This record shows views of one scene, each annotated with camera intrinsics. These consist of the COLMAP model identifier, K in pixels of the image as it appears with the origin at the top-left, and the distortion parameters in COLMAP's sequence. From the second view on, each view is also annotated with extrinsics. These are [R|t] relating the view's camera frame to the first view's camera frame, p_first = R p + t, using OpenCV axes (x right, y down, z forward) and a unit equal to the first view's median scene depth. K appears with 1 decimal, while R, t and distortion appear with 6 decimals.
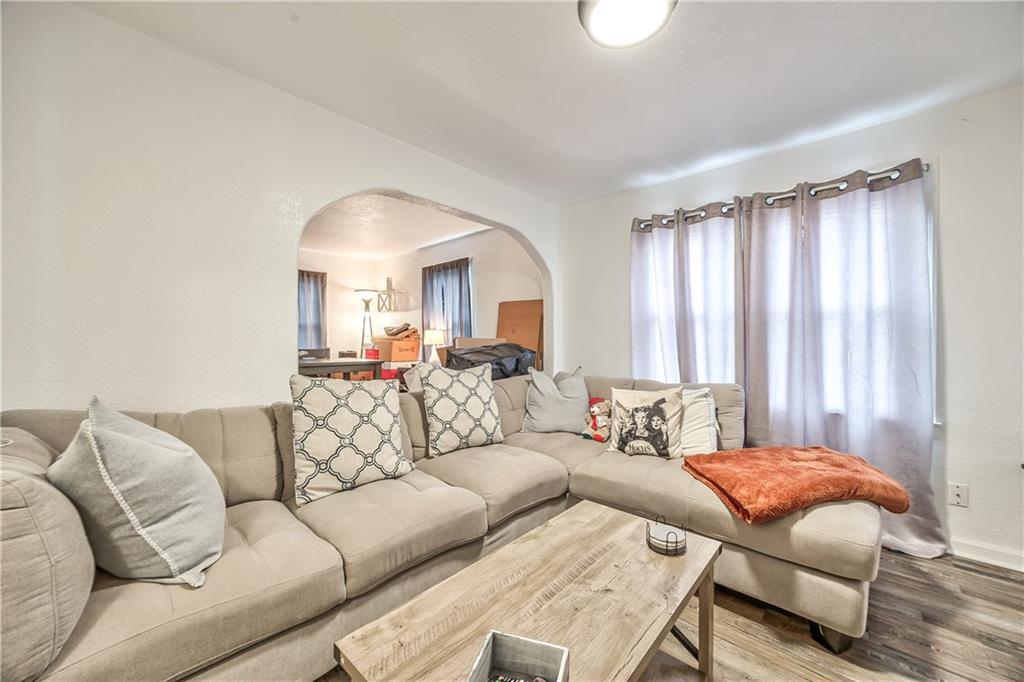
lens RADIAL K [[393.7, 0, 512.0], [0, 393.7, 341.0], [0, 0, 1]] dist [-0.002882, -0.000087]
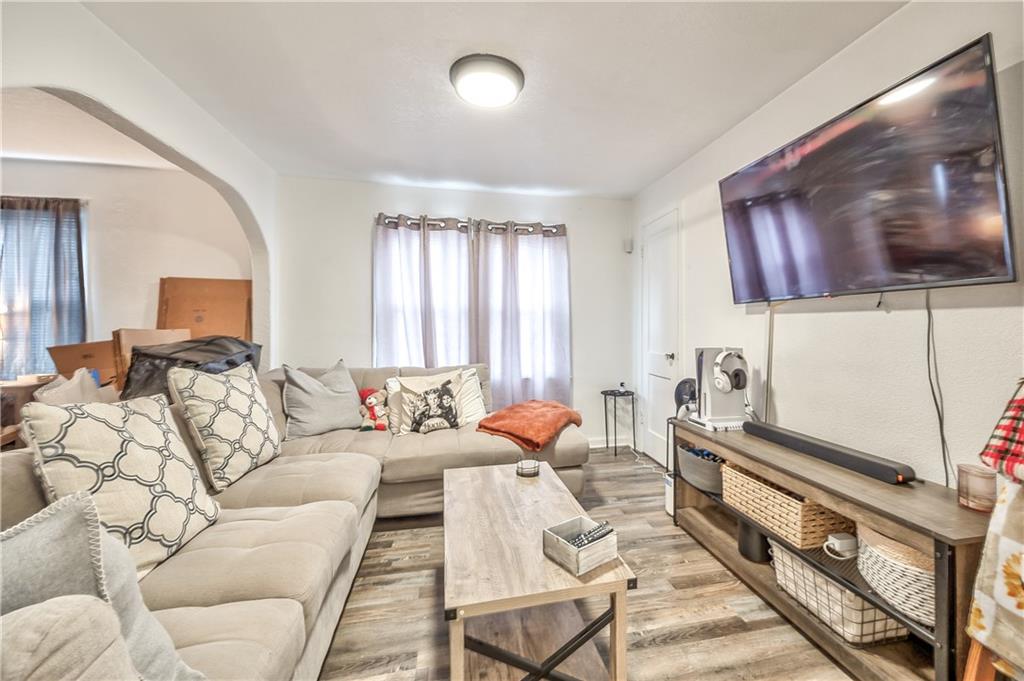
lens RADIAL K [[416.3, 0, 550.8], [0, 416.3, 317.8], [0, 0, 1]] dist [-0.000857, 0.000086]
pose [[0.563874, 0.012871, 0.825760, -0.422757], [0.003188, 0.999837, -0.017761, -0.017669], [-0.825855, 0.012647, 0.563741, 0.018442]]
